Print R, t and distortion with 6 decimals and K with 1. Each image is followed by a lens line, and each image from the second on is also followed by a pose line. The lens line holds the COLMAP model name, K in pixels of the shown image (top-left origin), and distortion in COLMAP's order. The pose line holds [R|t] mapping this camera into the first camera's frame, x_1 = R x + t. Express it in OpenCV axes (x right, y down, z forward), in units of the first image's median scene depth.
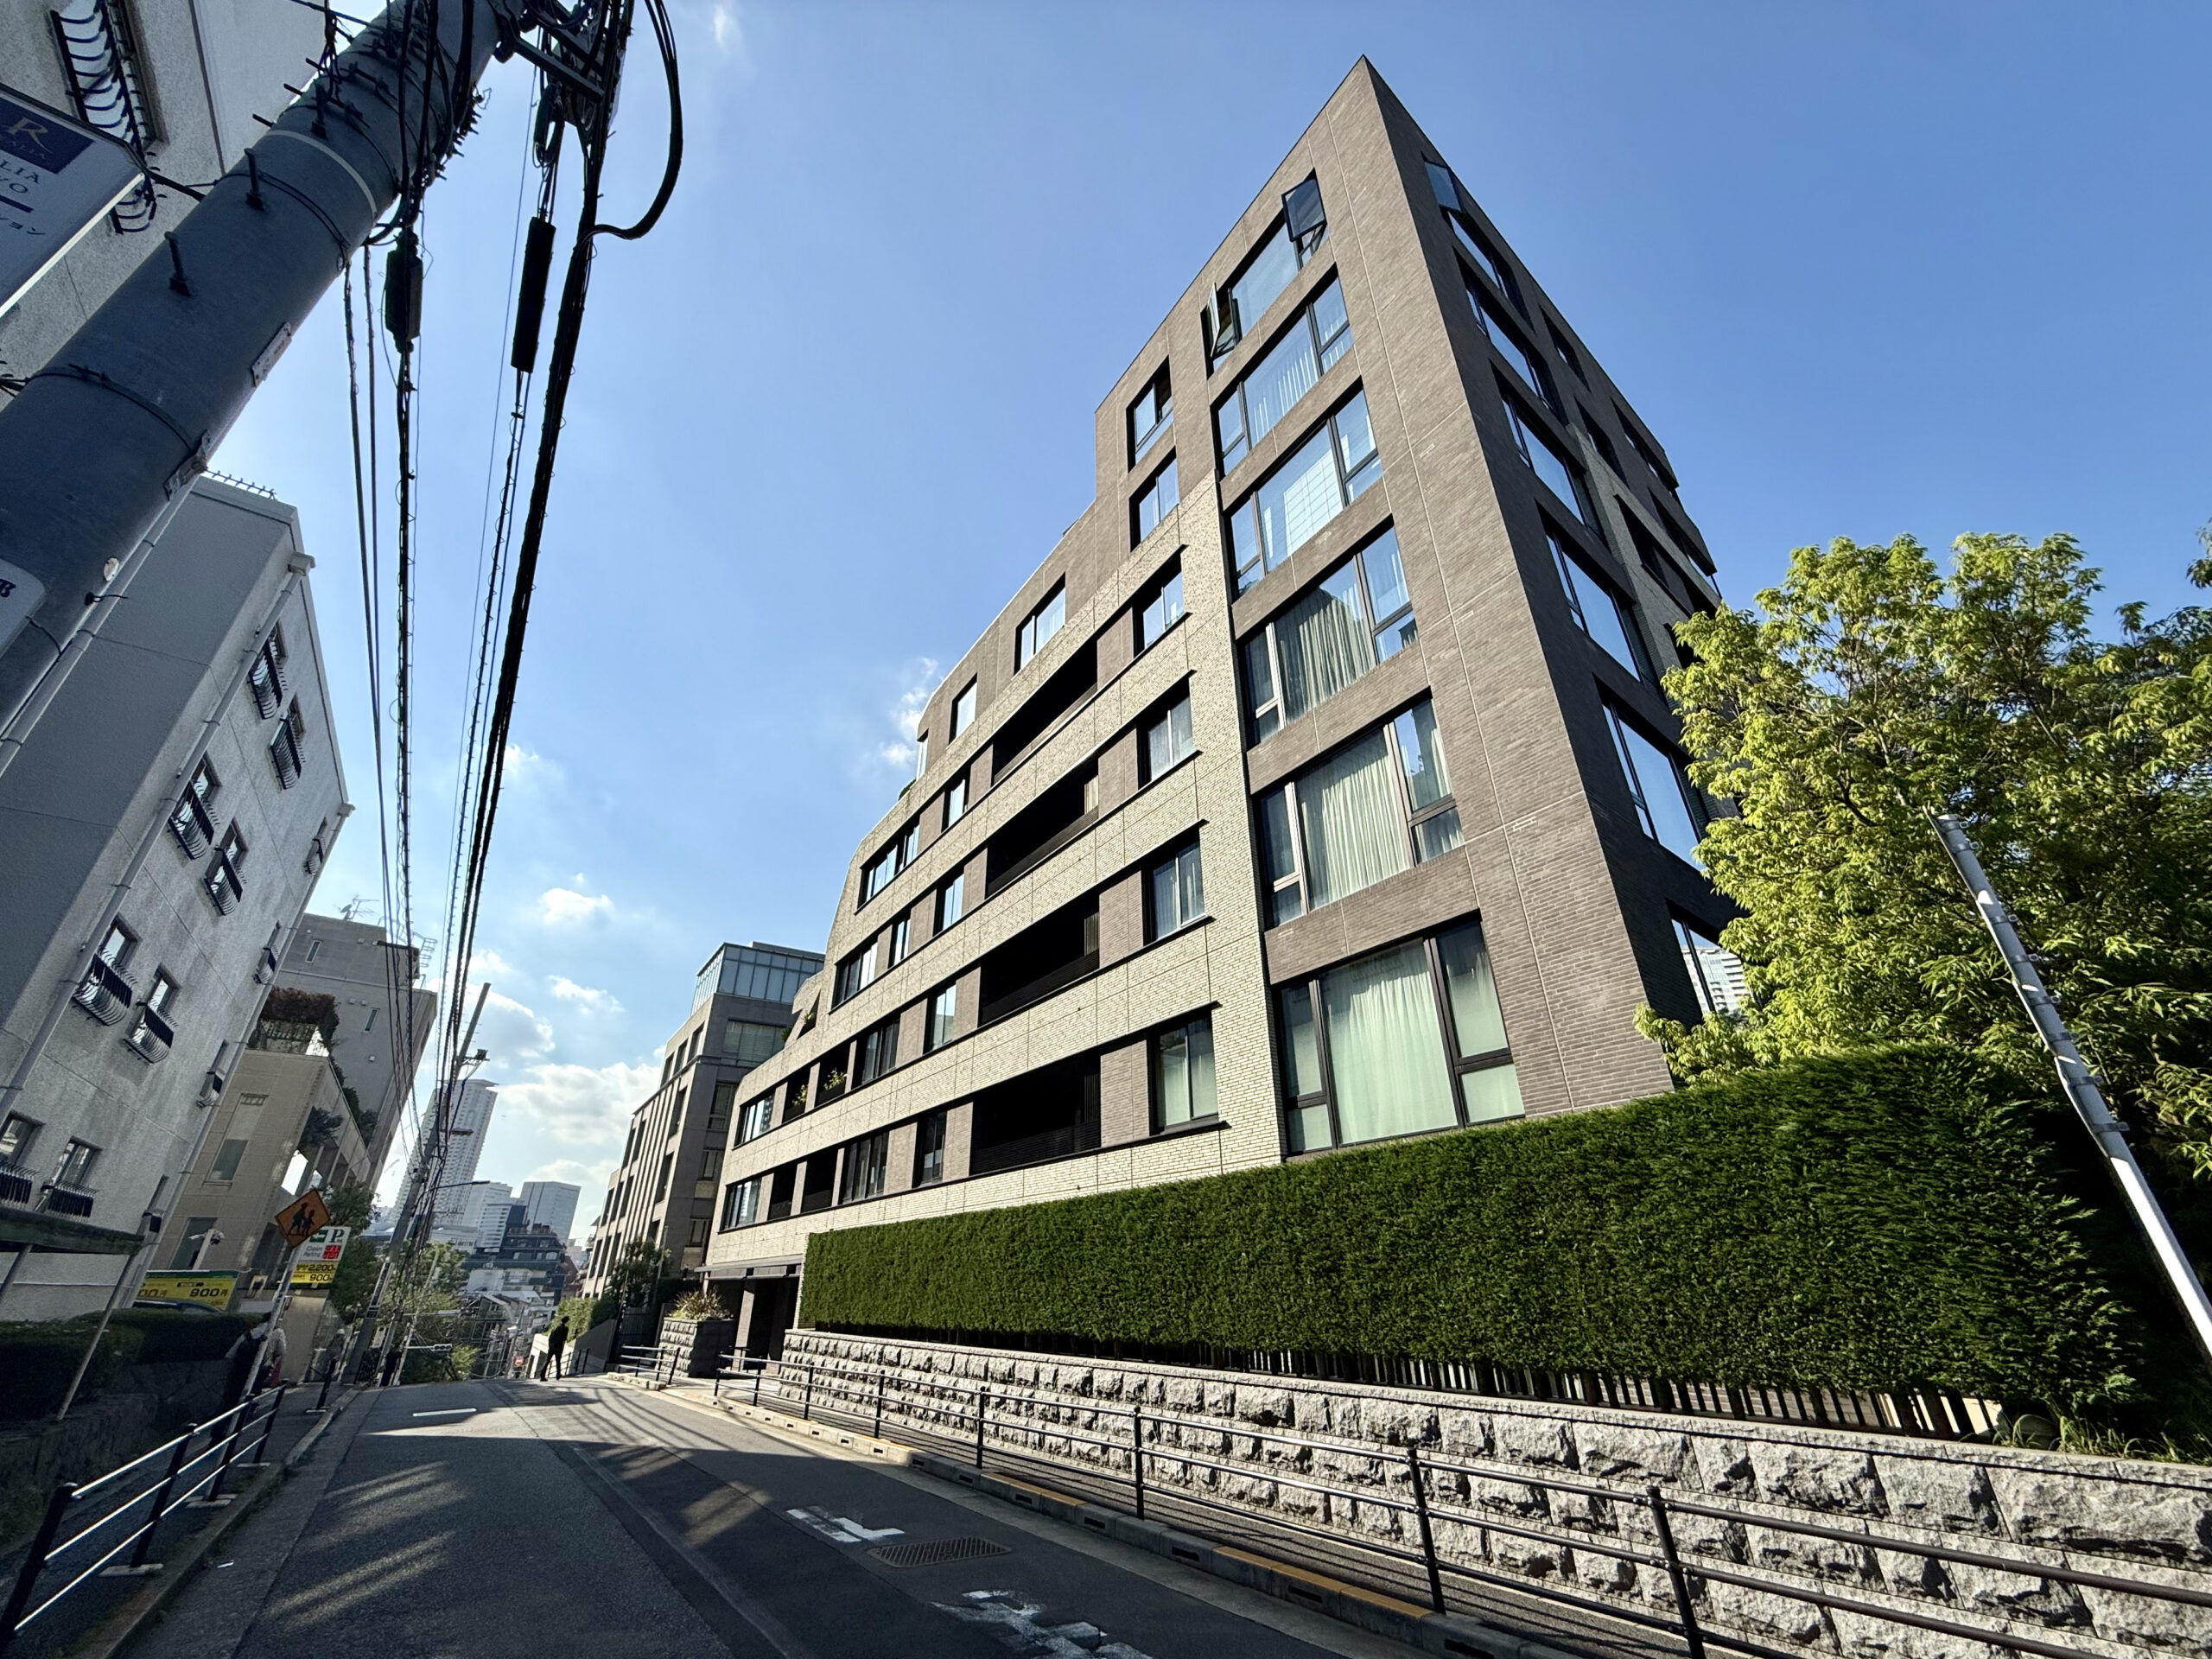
lens RADIAL K [[891.9, 0, 1103.4], [0, 891.9, 834.4], [0, 0, 1]] dist [0.008264, 0.000012]
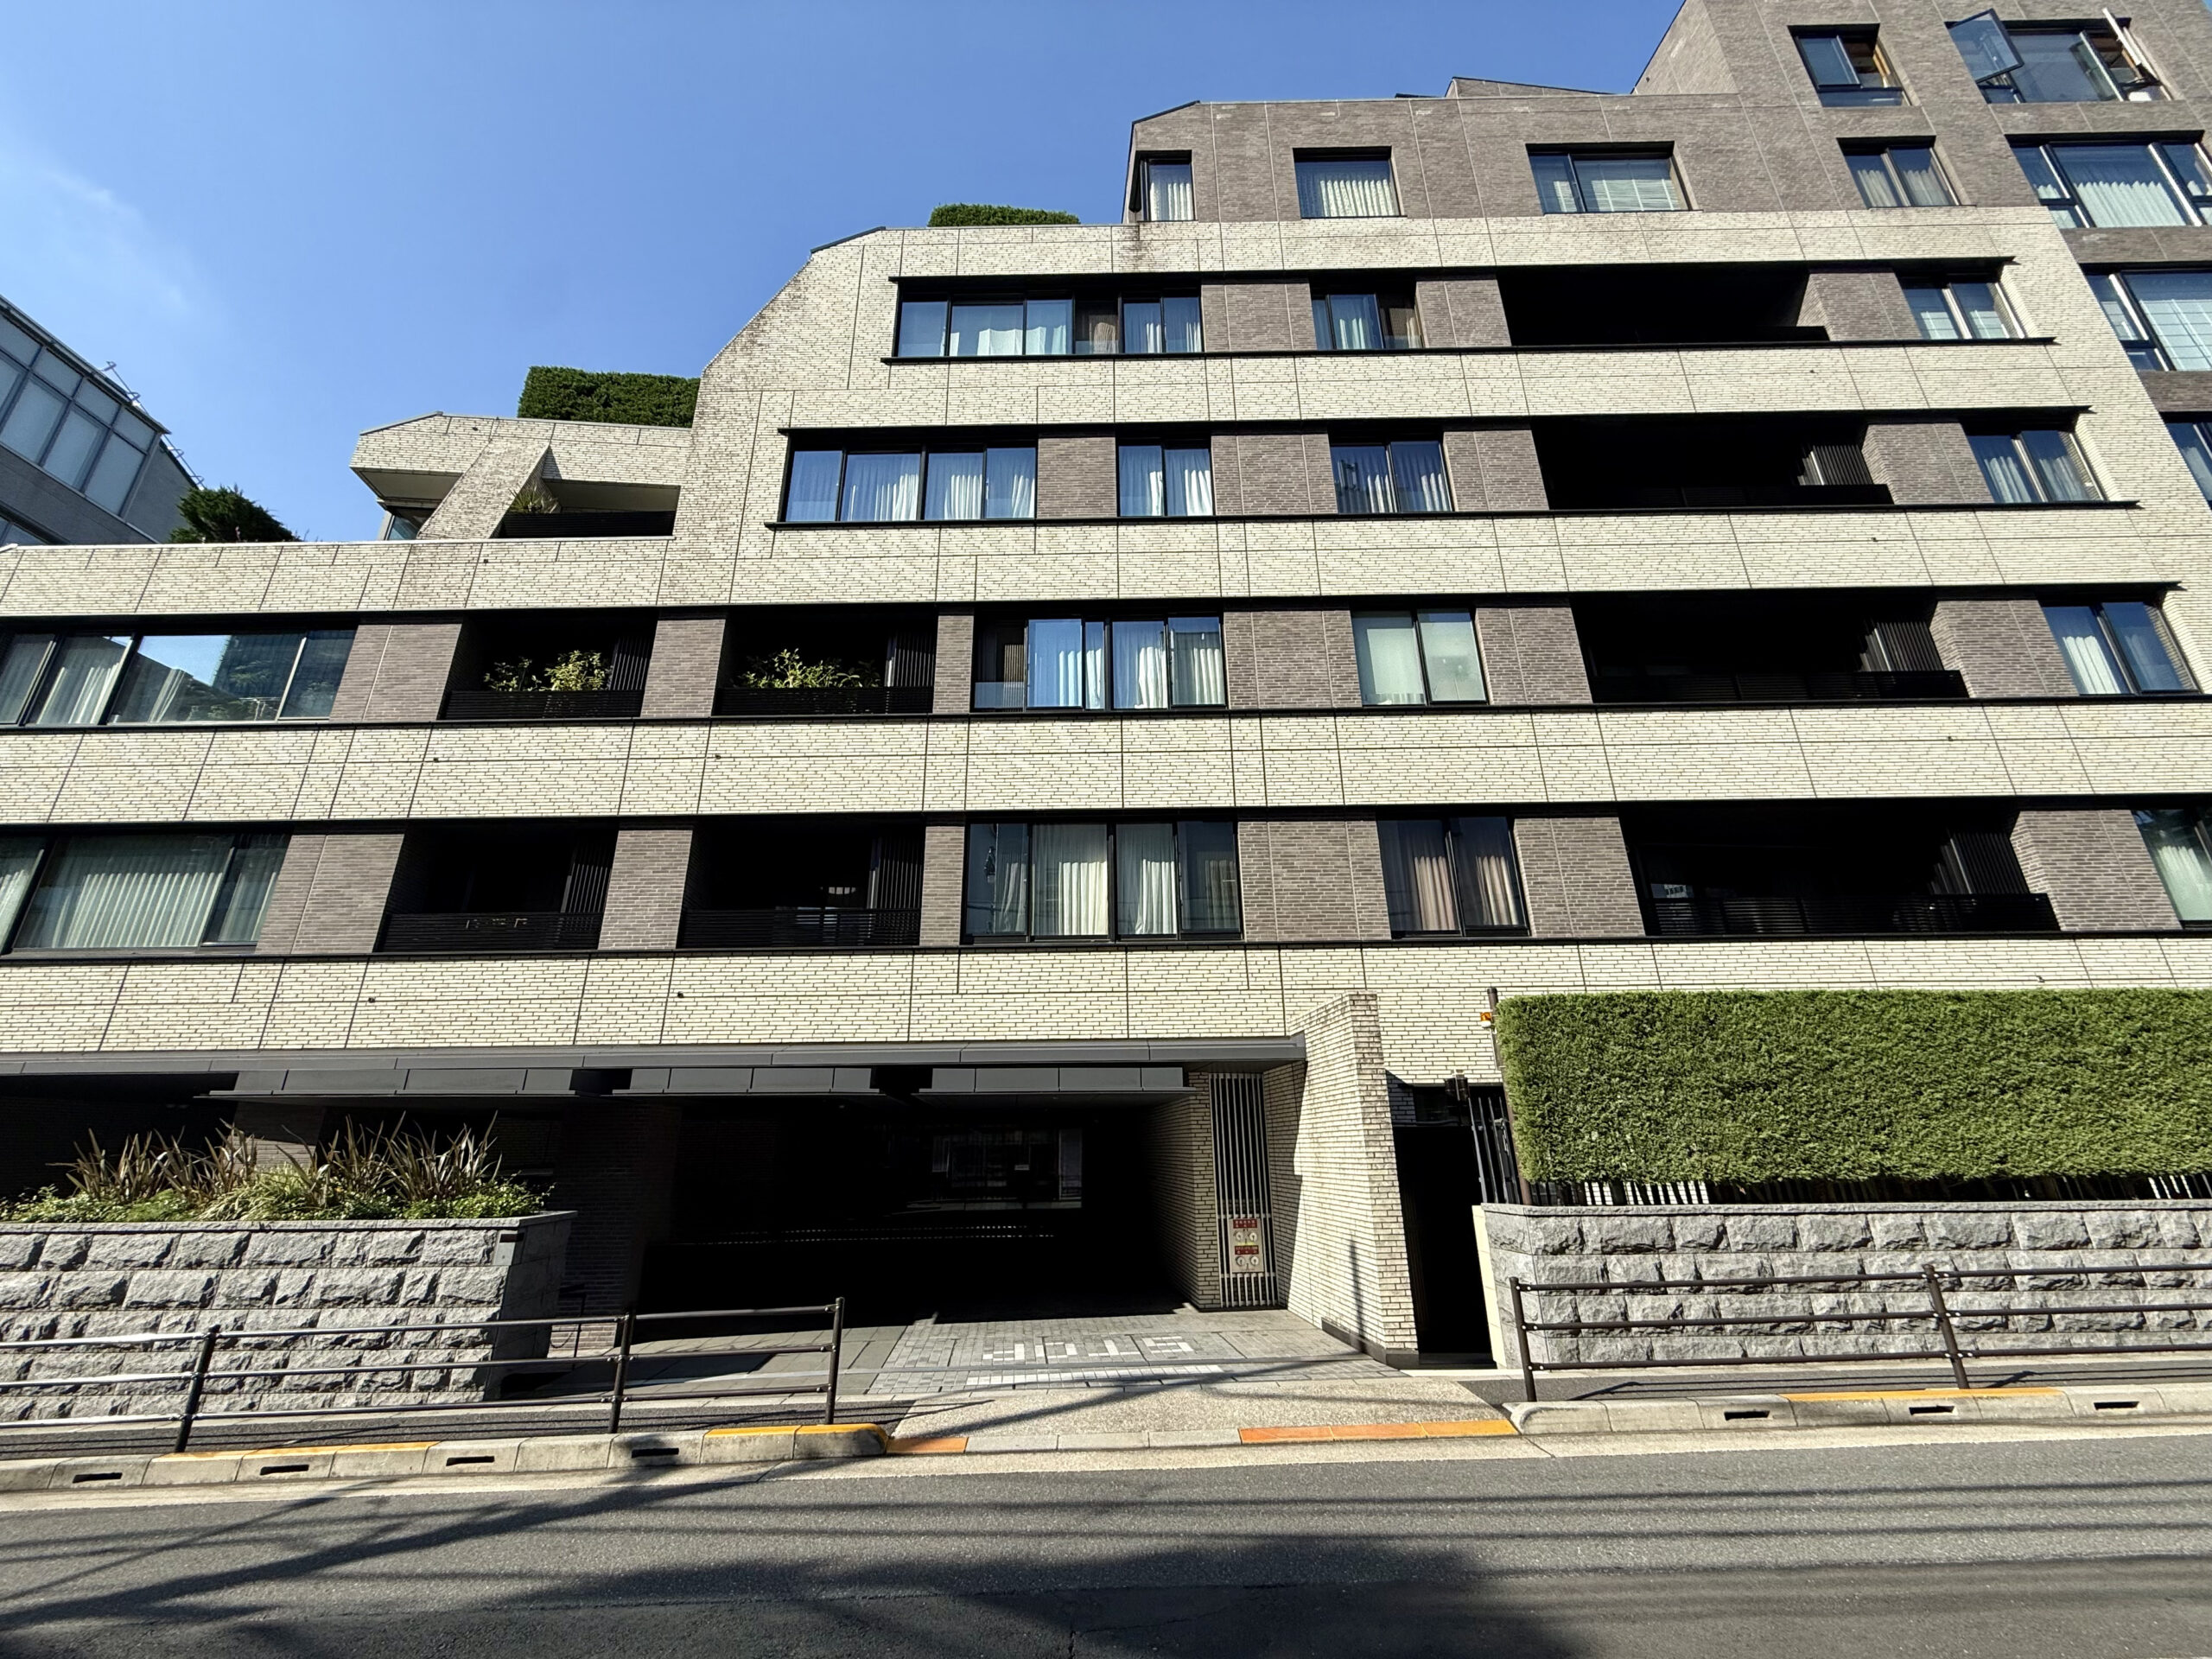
lens RADIAL K [[748.3, 0, 1121.3], [0, 748.3, 918.0], [0, 0, 1]] dist [-0.003259, -0.000240]
pose [[0.561933, 0.221920, 0.796858, -0.608563], [-0.368767, 0.929521, 0.001183, 0.418451], [-0.740433, -0.294520, 0.604166, 0.809779]]
